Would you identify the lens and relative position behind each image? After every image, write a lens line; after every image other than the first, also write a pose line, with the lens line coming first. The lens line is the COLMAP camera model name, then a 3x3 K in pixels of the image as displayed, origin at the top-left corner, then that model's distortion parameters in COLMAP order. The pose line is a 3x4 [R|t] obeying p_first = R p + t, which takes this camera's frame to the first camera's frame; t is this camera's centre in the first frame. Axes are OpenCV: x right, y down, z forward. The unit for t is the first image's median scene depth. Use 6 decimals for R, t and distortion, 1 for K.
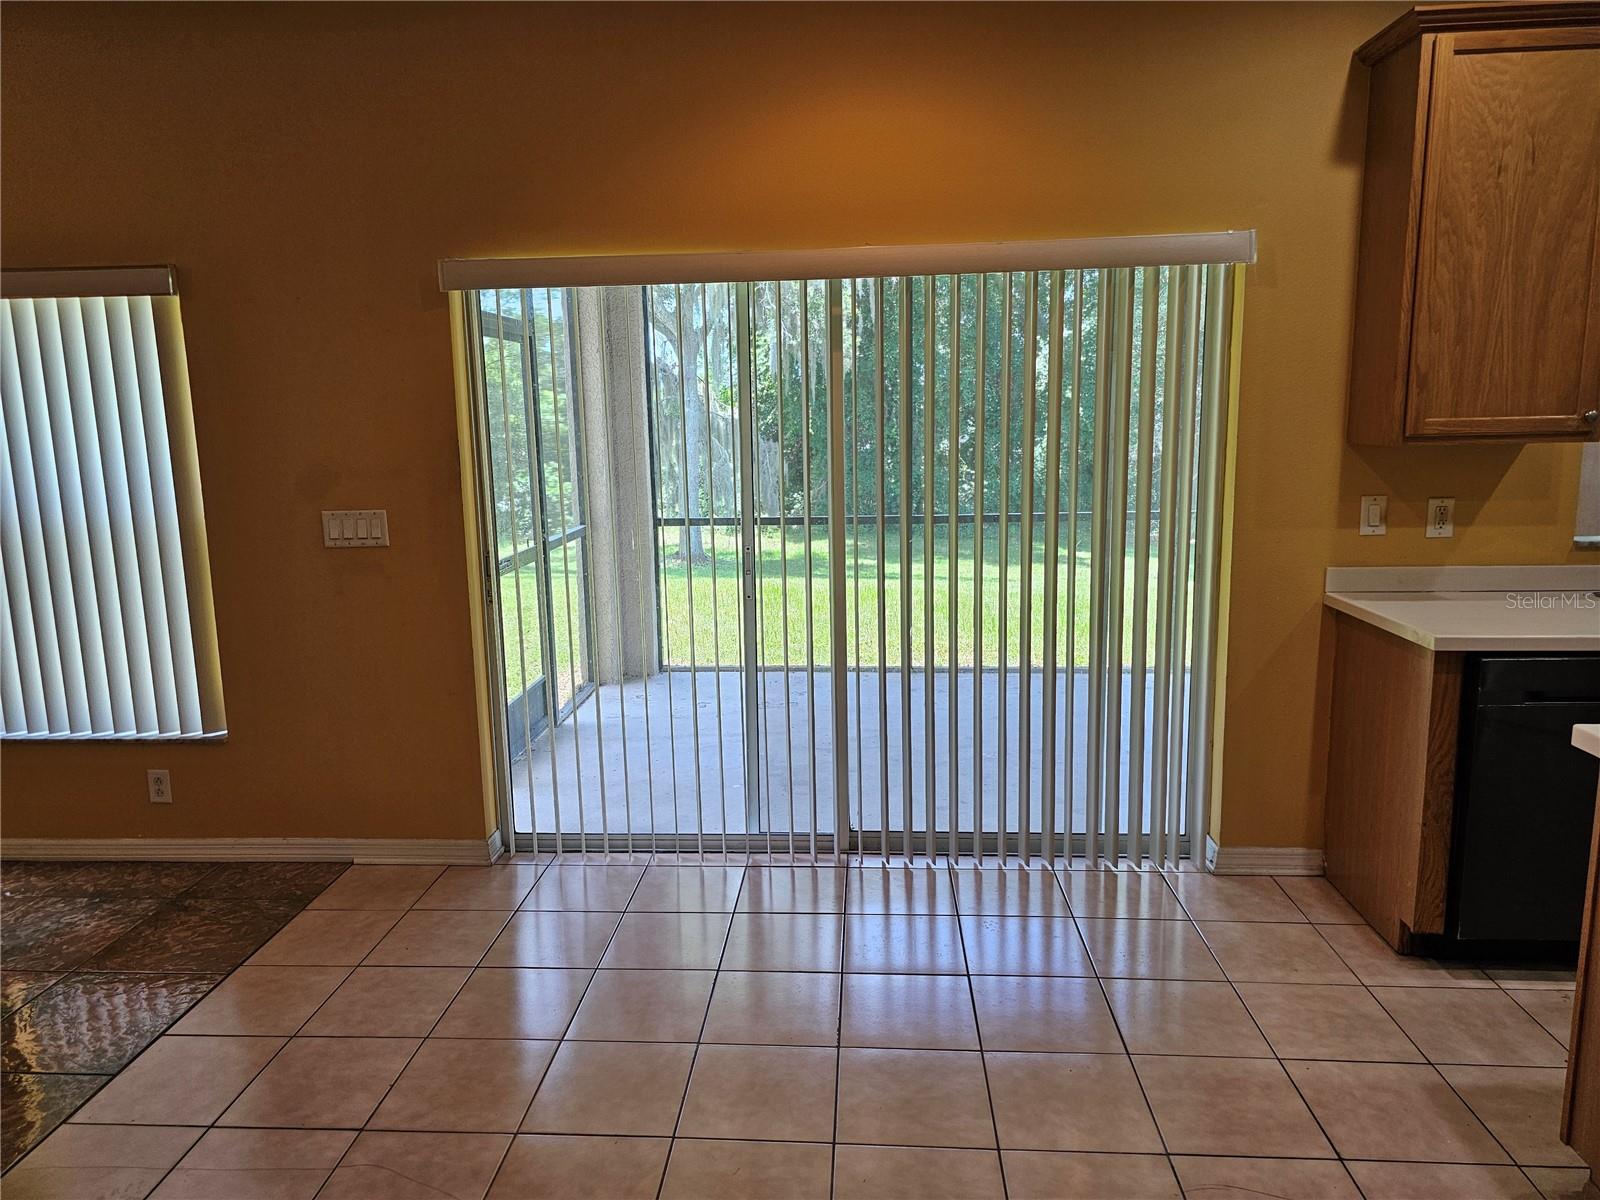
lens RADIAL K [[1066.7, 0, 801.2], [0, 1066.7, 588.6], [0, 0, 1]] dist [0.059525, -0.055764]
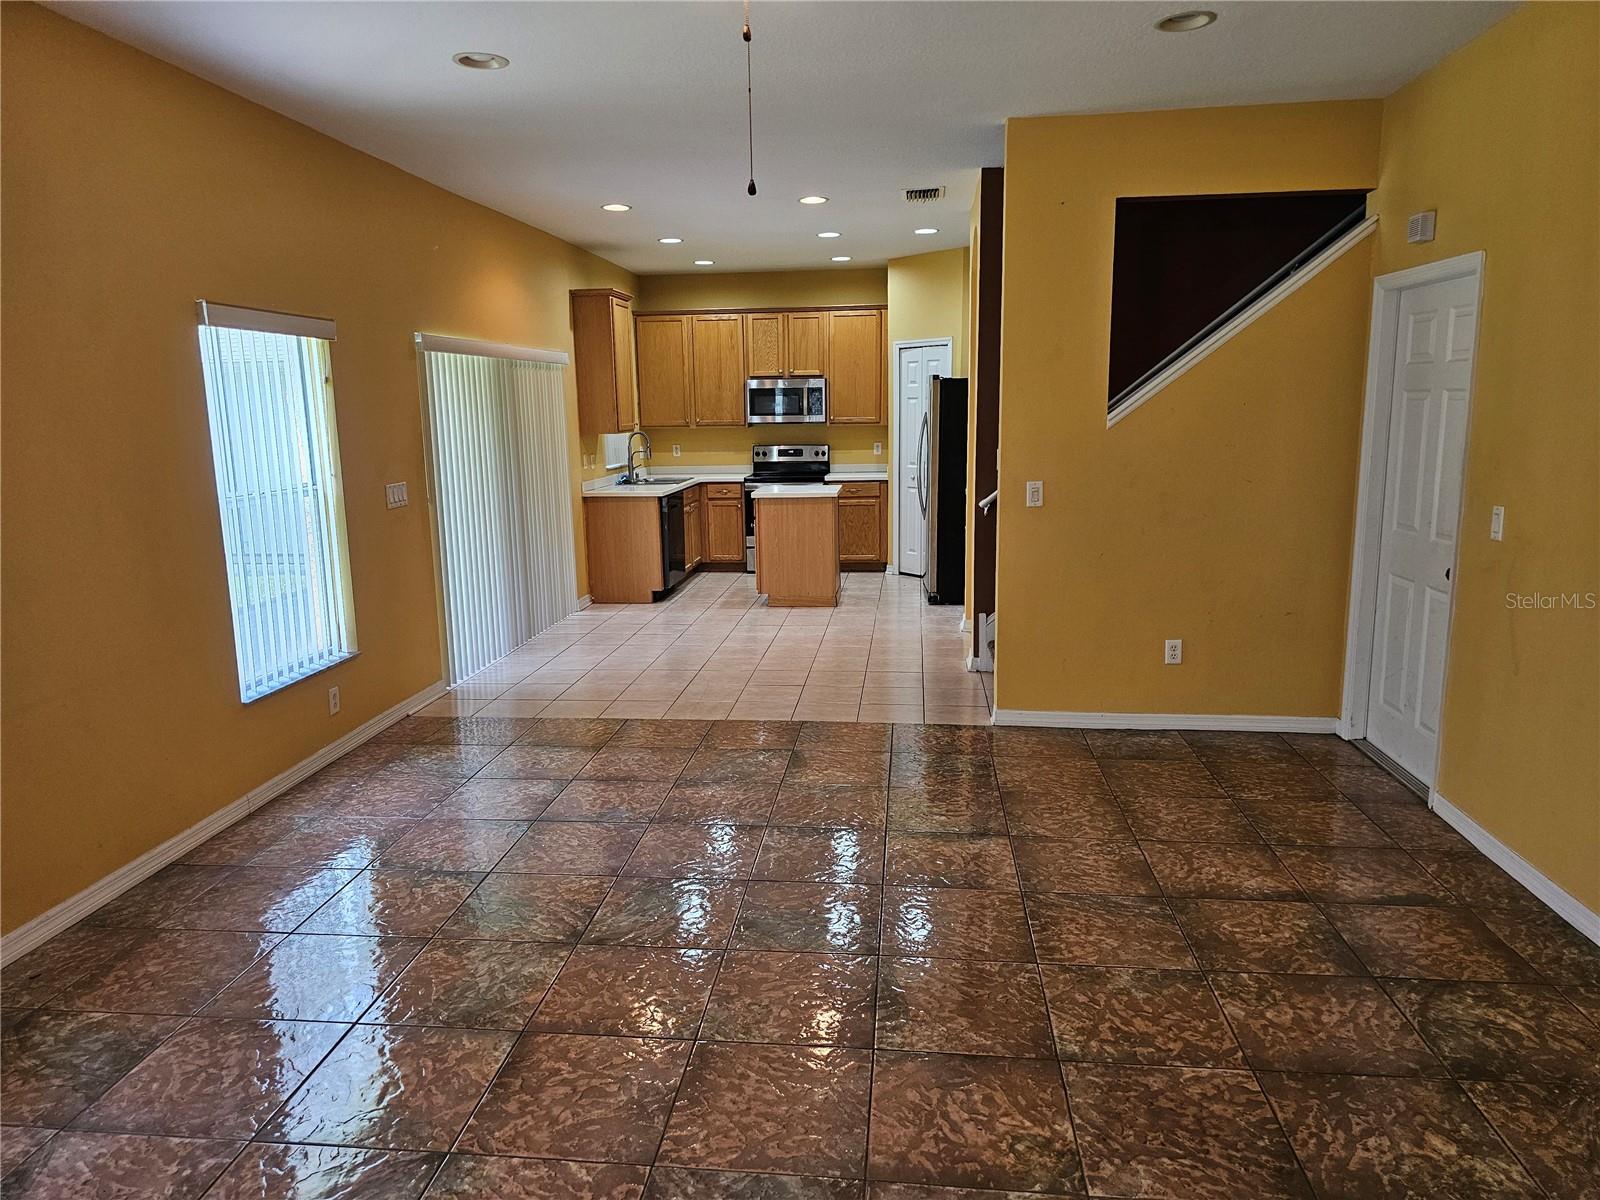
lens RADIAL K [[1061.8, 0, 795.5], [0, 1061.8, 610.9], [0, 0, 1]] dist [0.059706, -0.055015]
pose [[0.042918, -0.173449, 0.983907, -2.227252], [0.180351, 0.969981, 0.163127, -0.048365], [-0.982666, 0.170447, 0.072911, 0.379707]]
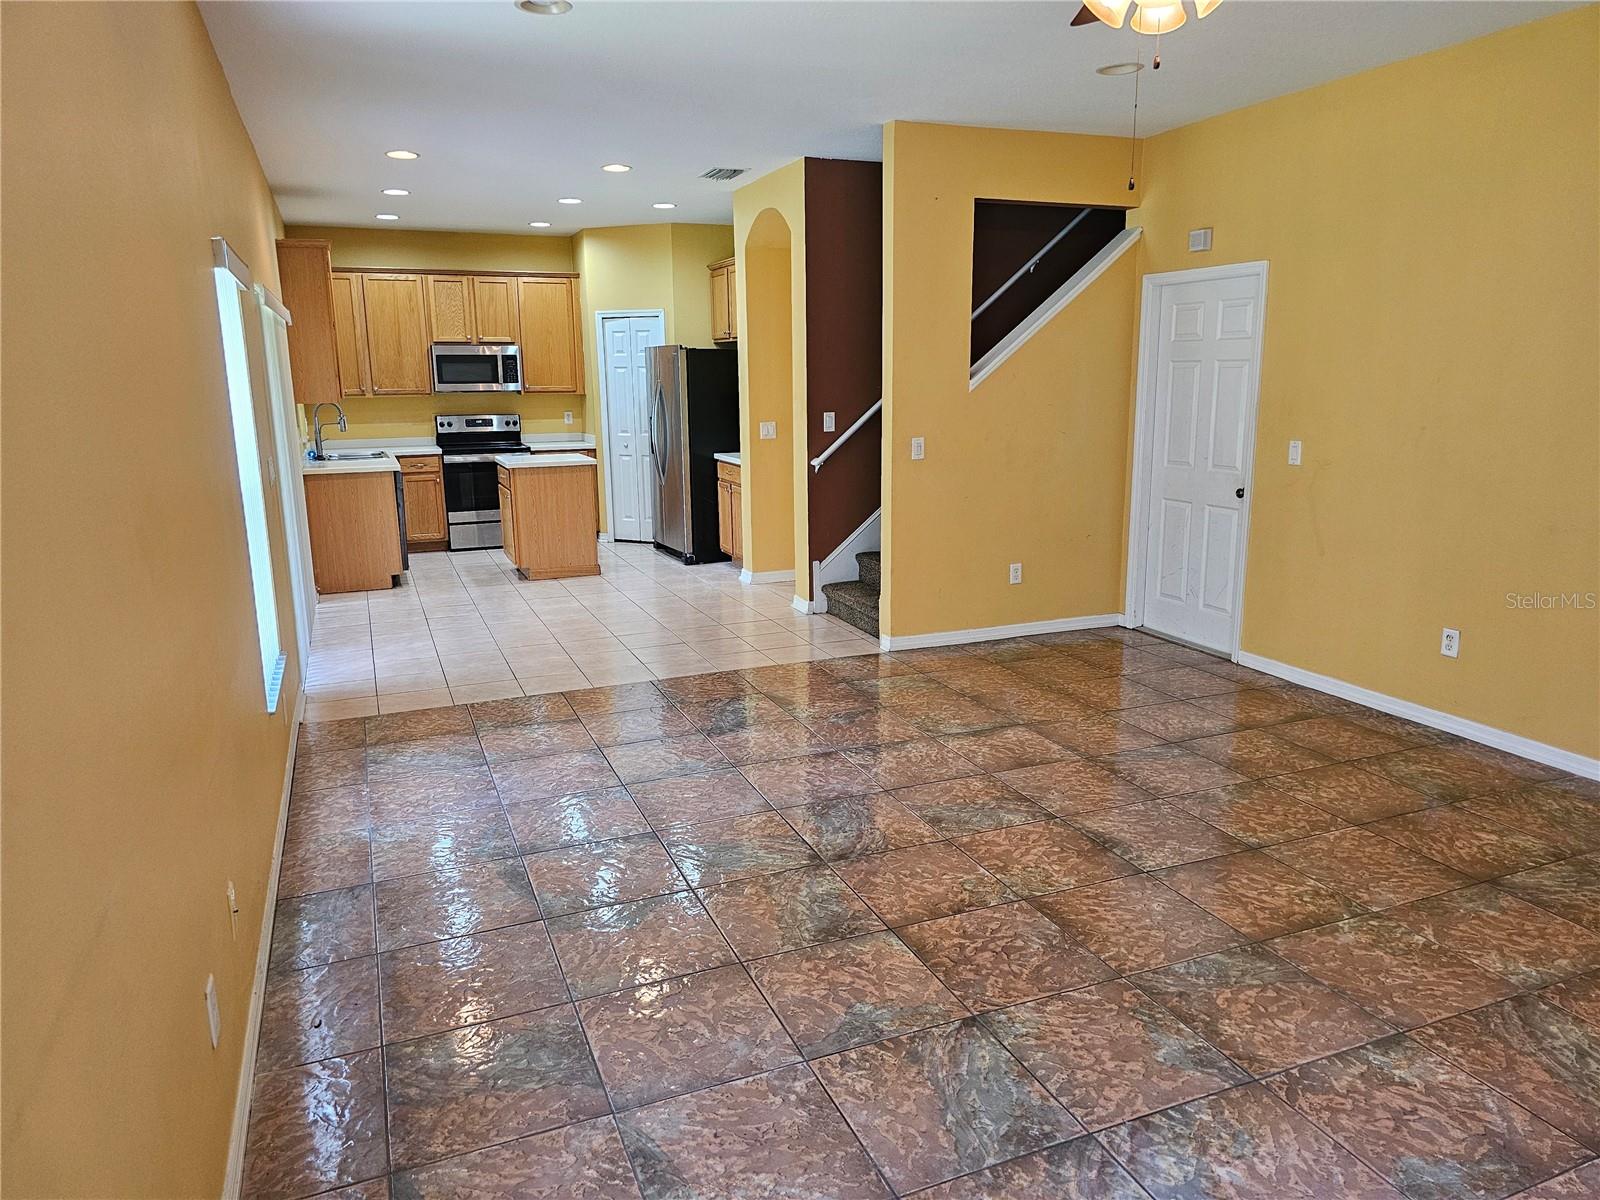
lens RADIAL K [[1066.7, 0, 795.4], [0, 1066.7, 596.8], [0, 0, 1]] dist [0.059569, -0.052859]
pose [[-0.440340, -0.162303, 0.883039, -2.203529], [0.168293, 0.951171, 0.258748, -0.166823], [-0.881917, 0.262546, -0.391524, 1.118929]]
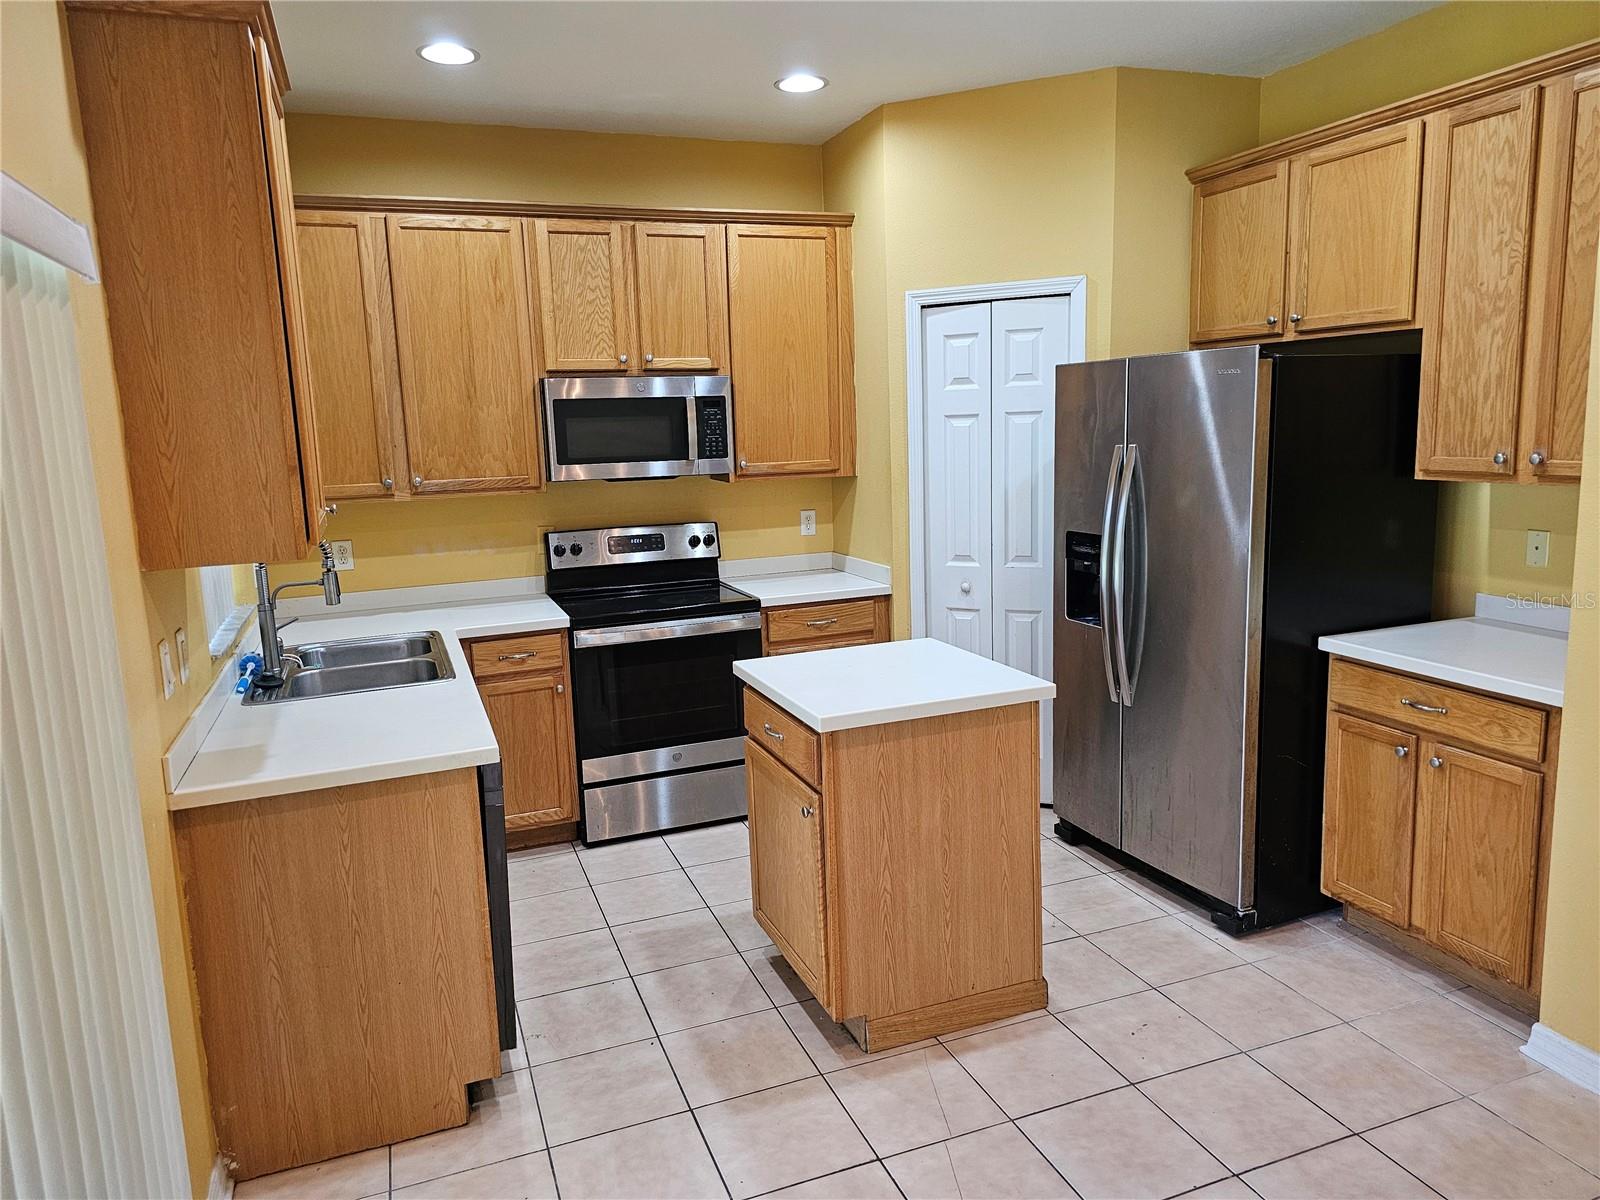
lens RADIAL K [[1059.7, 0, 785.9], [0, 1059.7, 586.0], [0, 0, 1]] dist [0.065984, -0.061816]
pose [[-0.413746, -0.108402, 0.903916, -0.272096], [0.193514, 0.959724, 0.203671, -0.193328], [-0.889588, 0.259188, -0.376105, 0.941823]]
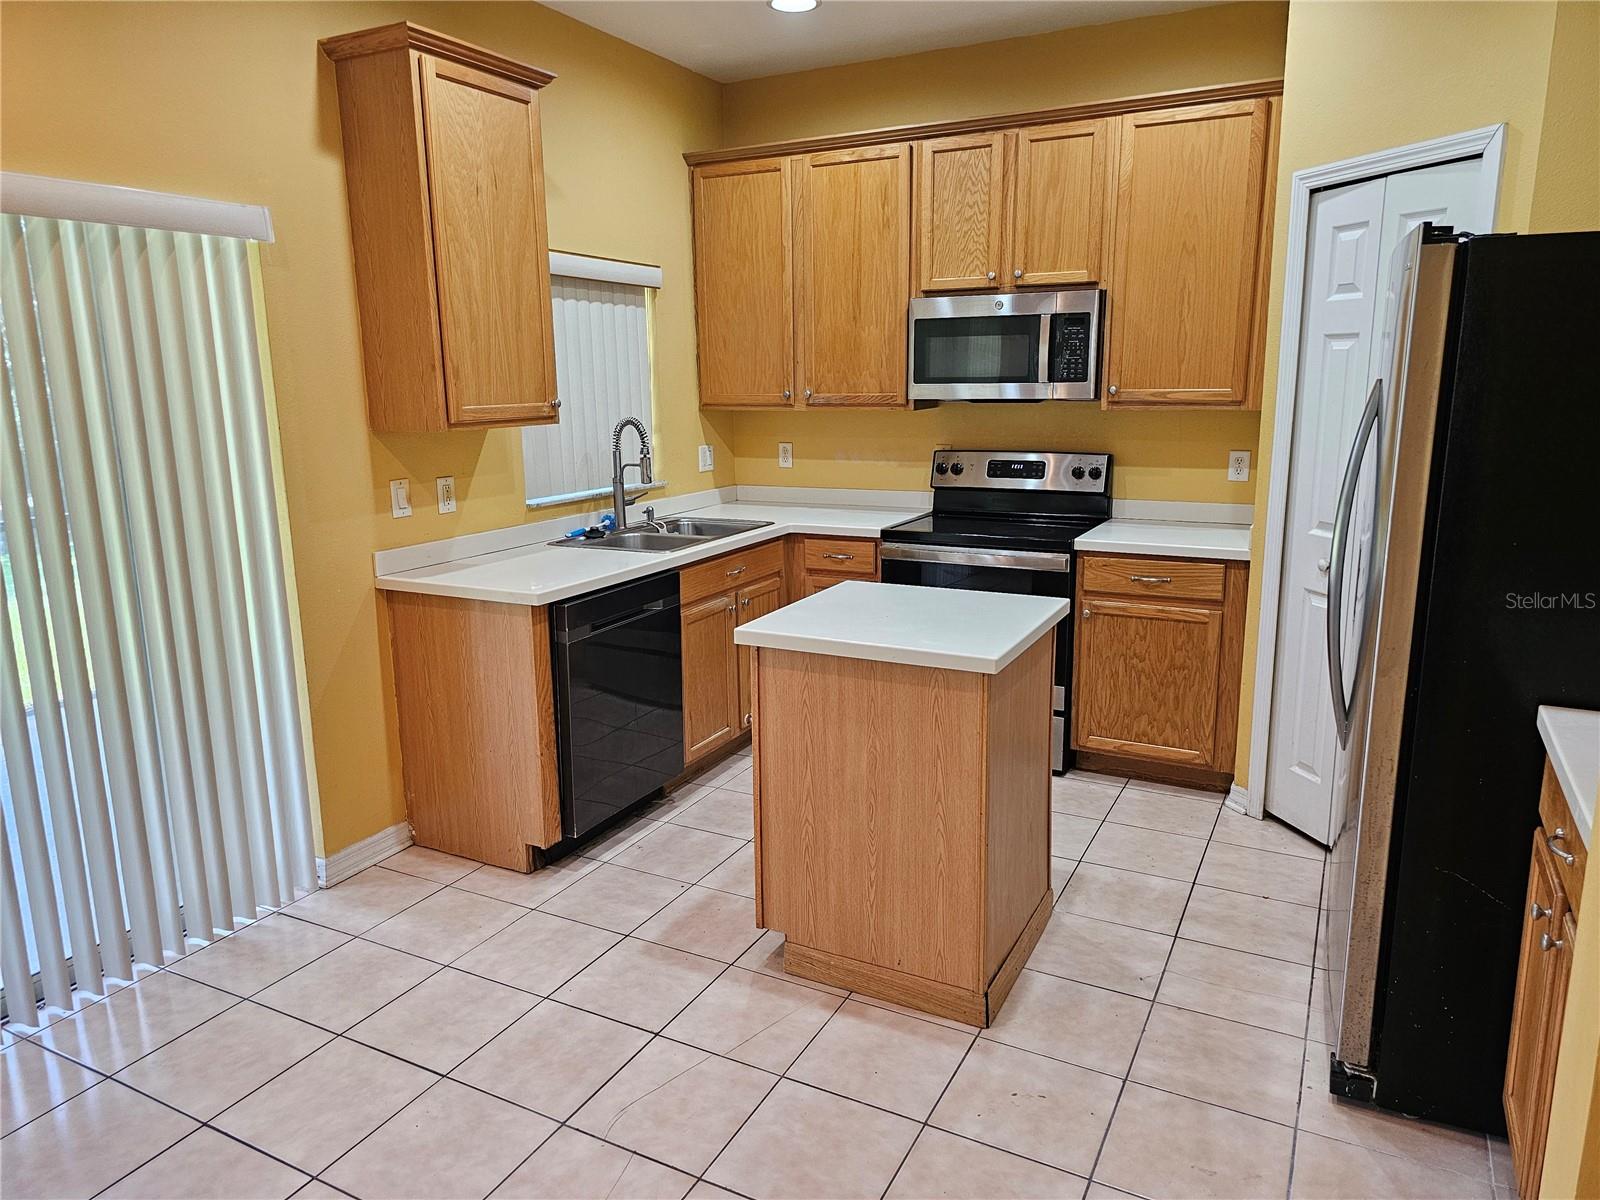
lens RADIAL K [[1066.4, 0, 795.5], [0, 1066.4, 584.8], [0, 0, 1]] dist [0.060915, -0.061176]
pose [[0.406846, -0.166251, 0.898241, -0.289559], [0.157205, 0.981372, 0.110433, -0.042162], [-0.899868, 0.096279, 0.425403, 0.221742]]
